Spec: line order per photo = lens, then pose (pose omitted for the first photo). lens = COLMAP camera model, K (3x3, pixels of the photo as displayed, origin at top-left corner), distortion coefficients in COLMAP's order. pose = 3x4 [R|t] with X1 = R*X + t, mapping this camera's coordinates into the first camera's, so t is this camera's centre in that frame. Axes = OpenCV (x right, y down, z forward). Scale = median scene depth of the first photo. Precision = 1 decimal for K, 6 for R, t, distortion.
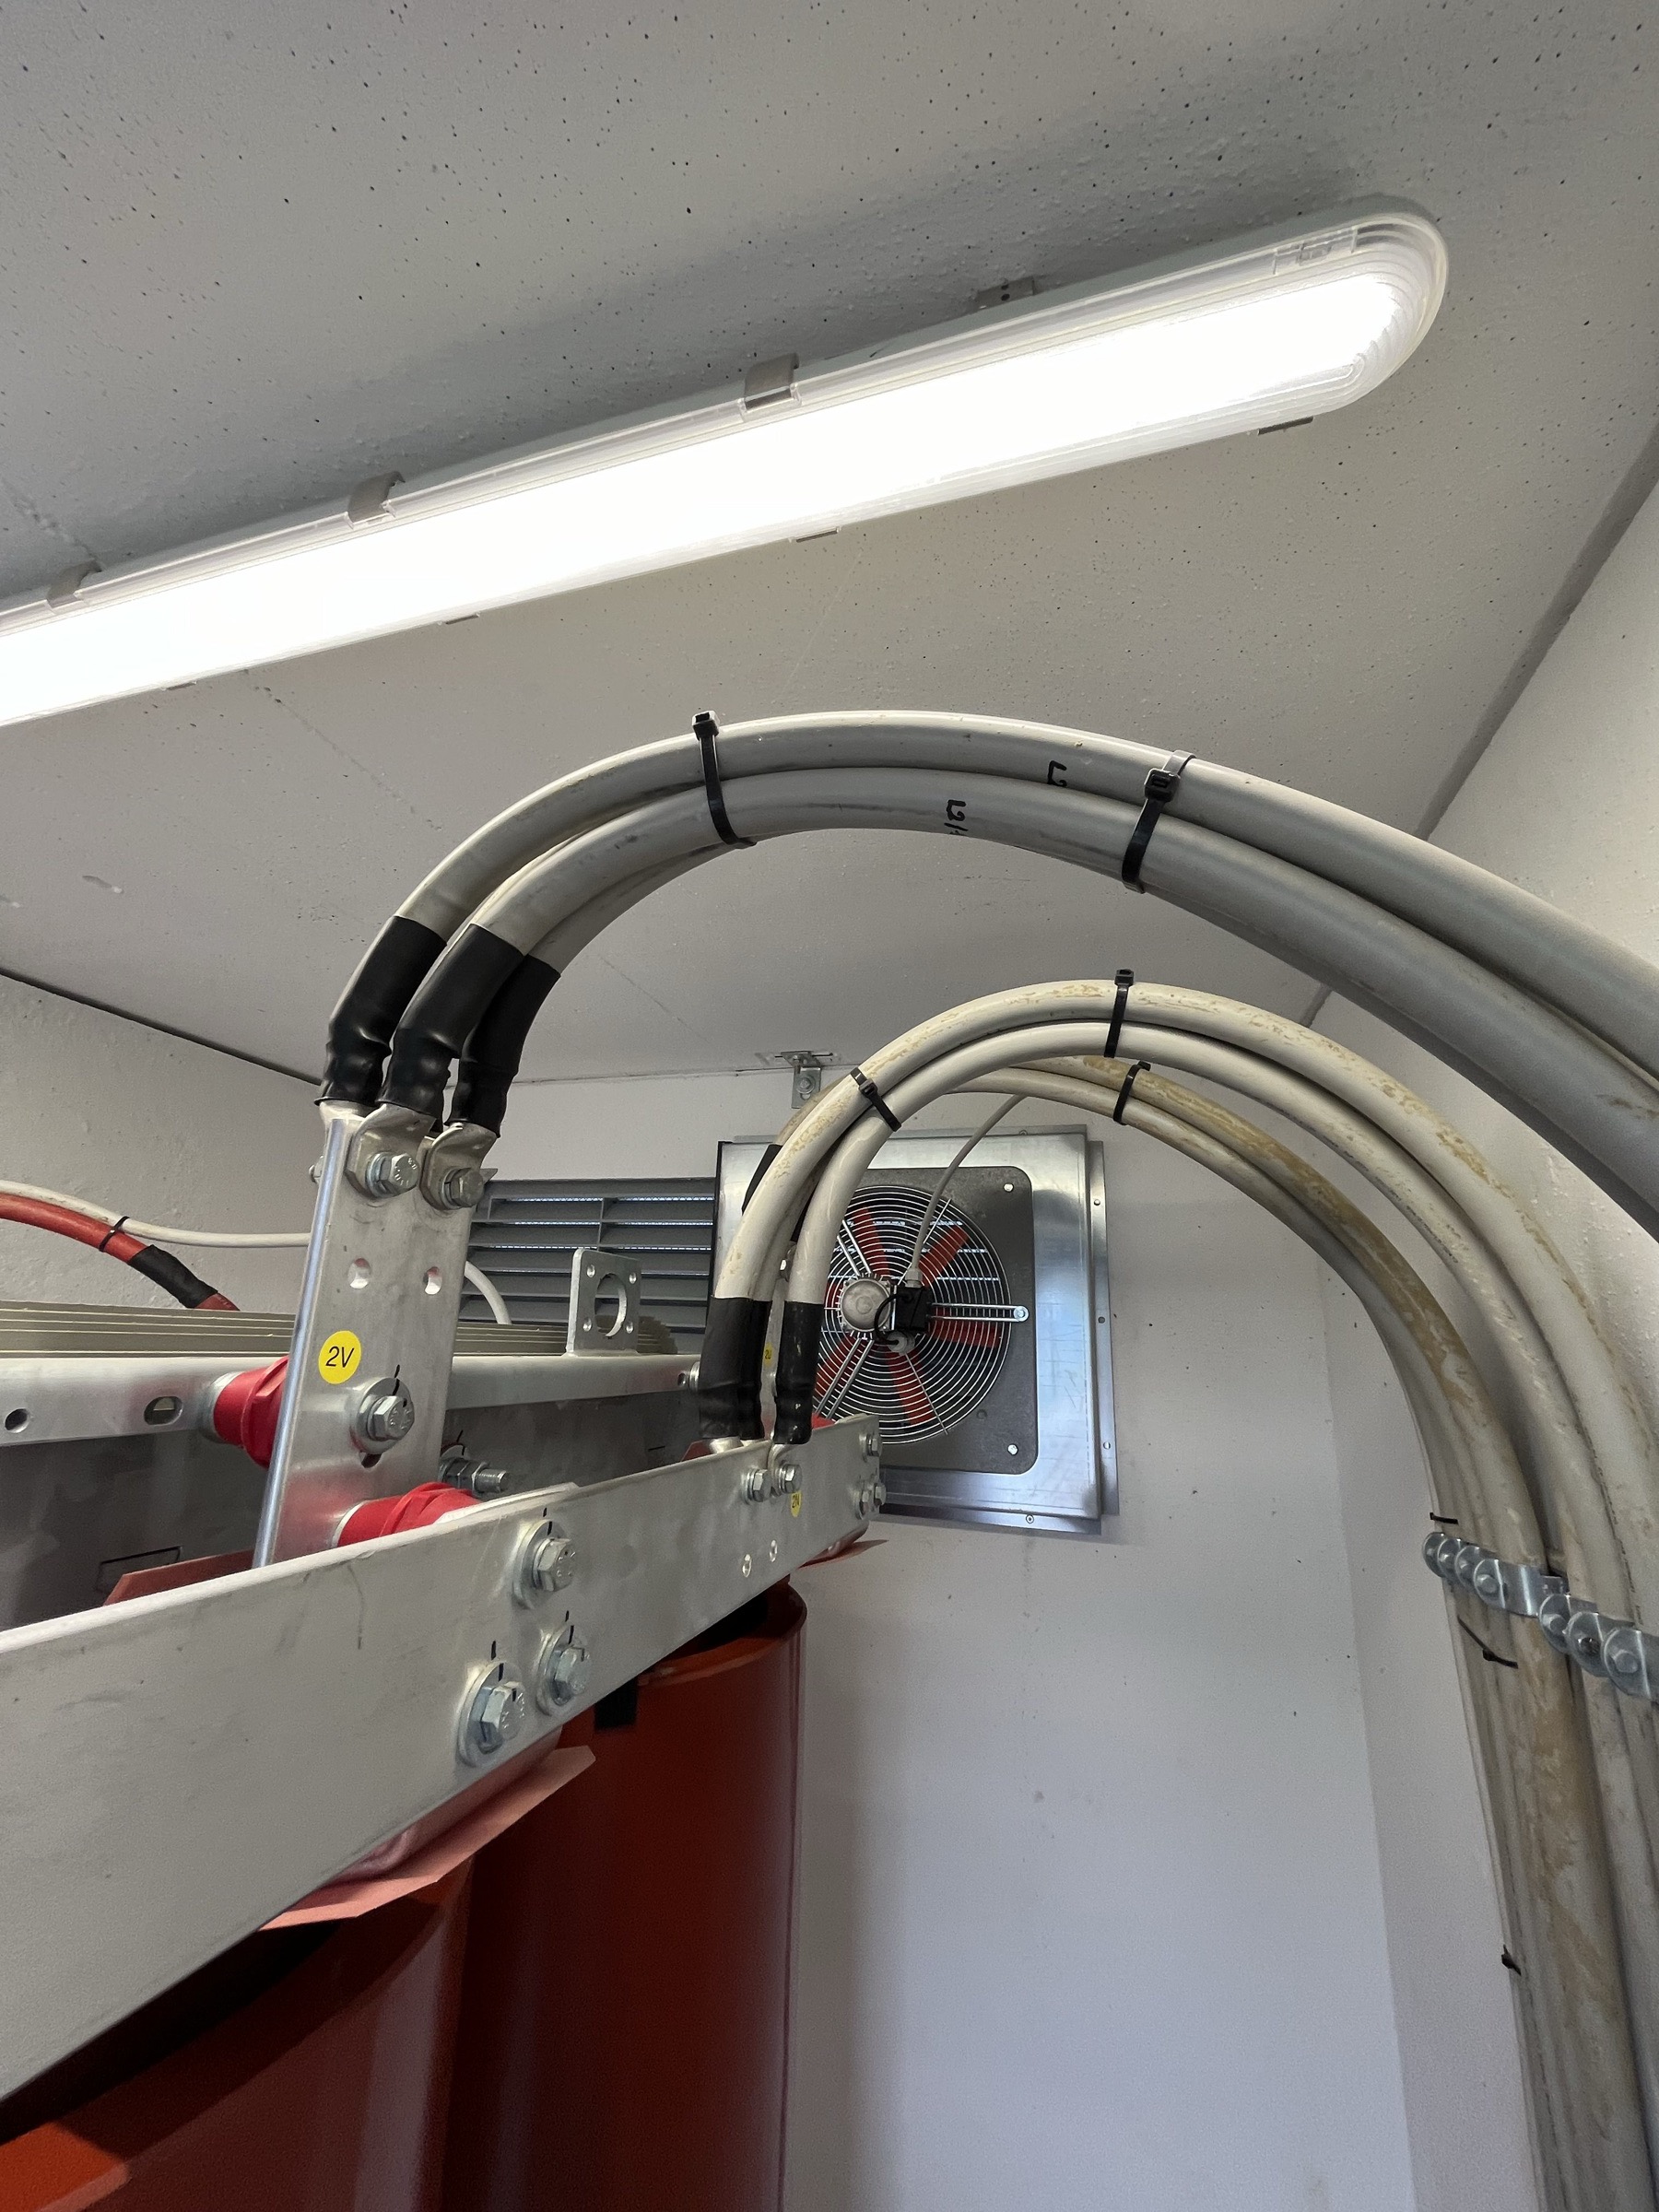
lens RADIAL K [[892.1, 0, 826.8], [0, 892.1, 1115.3], [0, 0, 1]] dist [-0.007060, -0.000374]
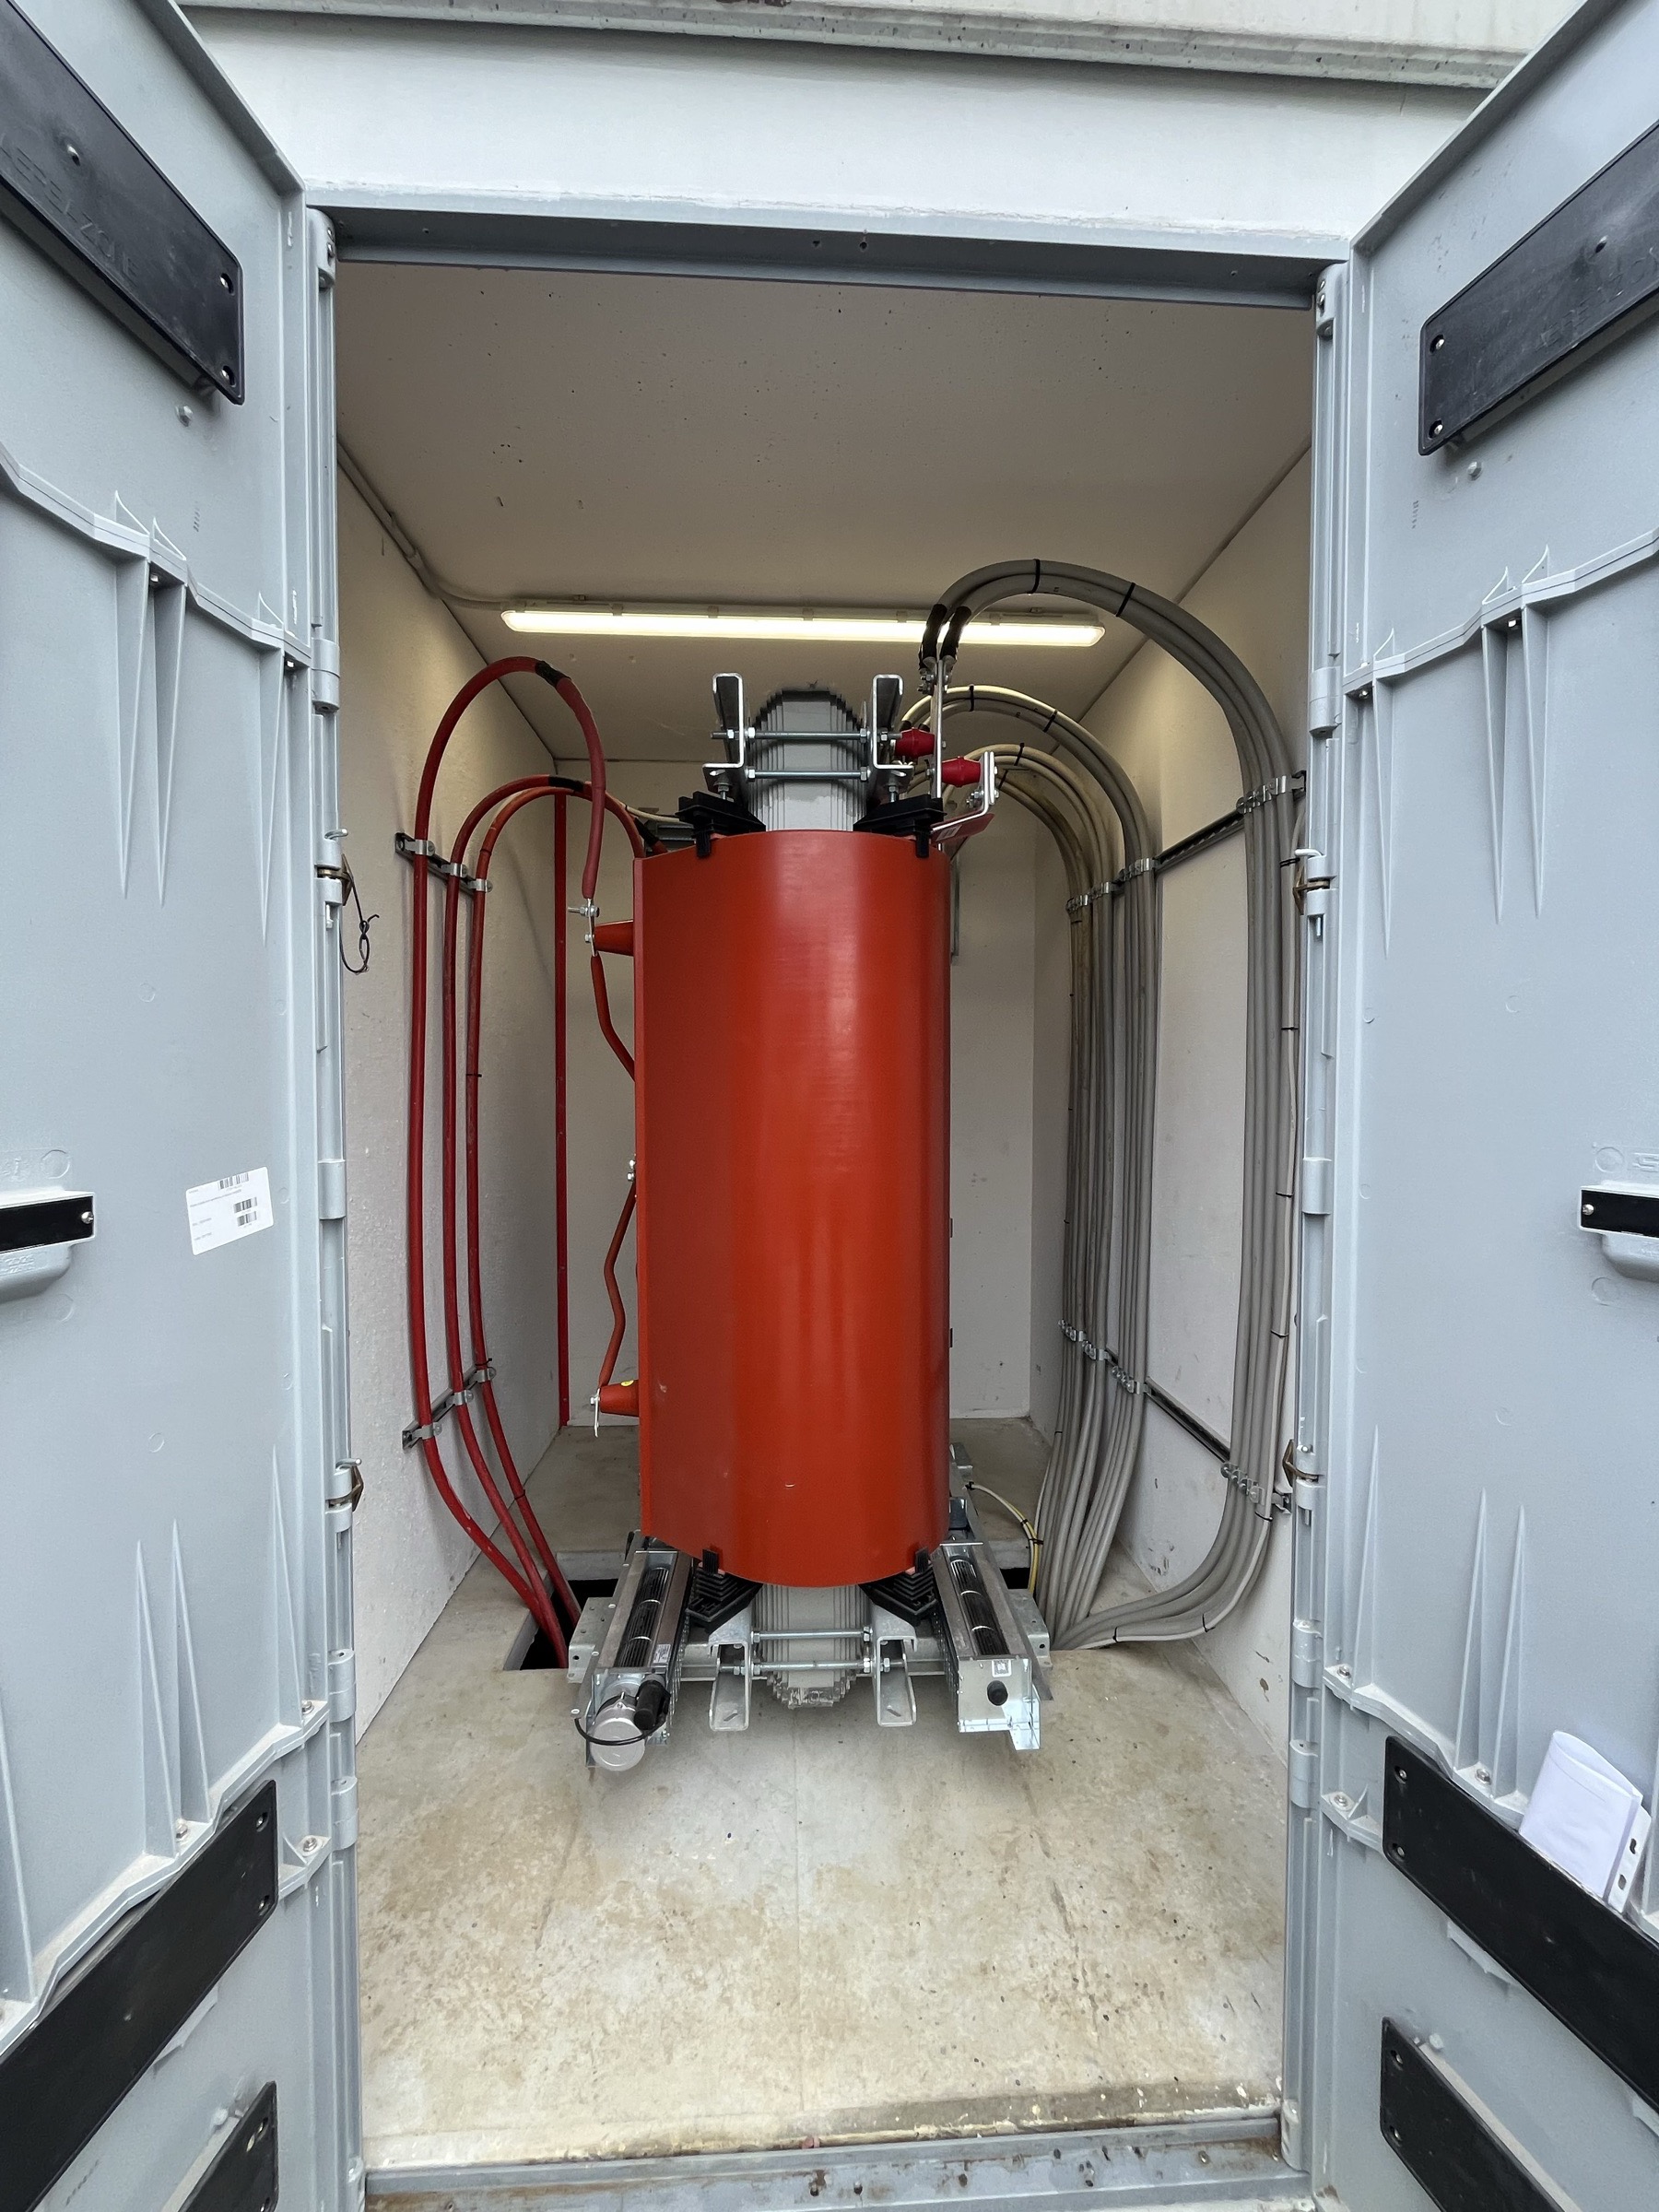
lens RADIAL K [[892.1, 0, 832.9], [0, 892.1, 1103.7], [0, 0, 1]] dist [-0.007060, -0.000374]
pose [[0.938844, -0.044034, 0.341515, -1.954998], [-0.054021, 0.960674, 0.272374, 0.361672], [-0.340079, -0.274166, 0.899544, -2.840724]]
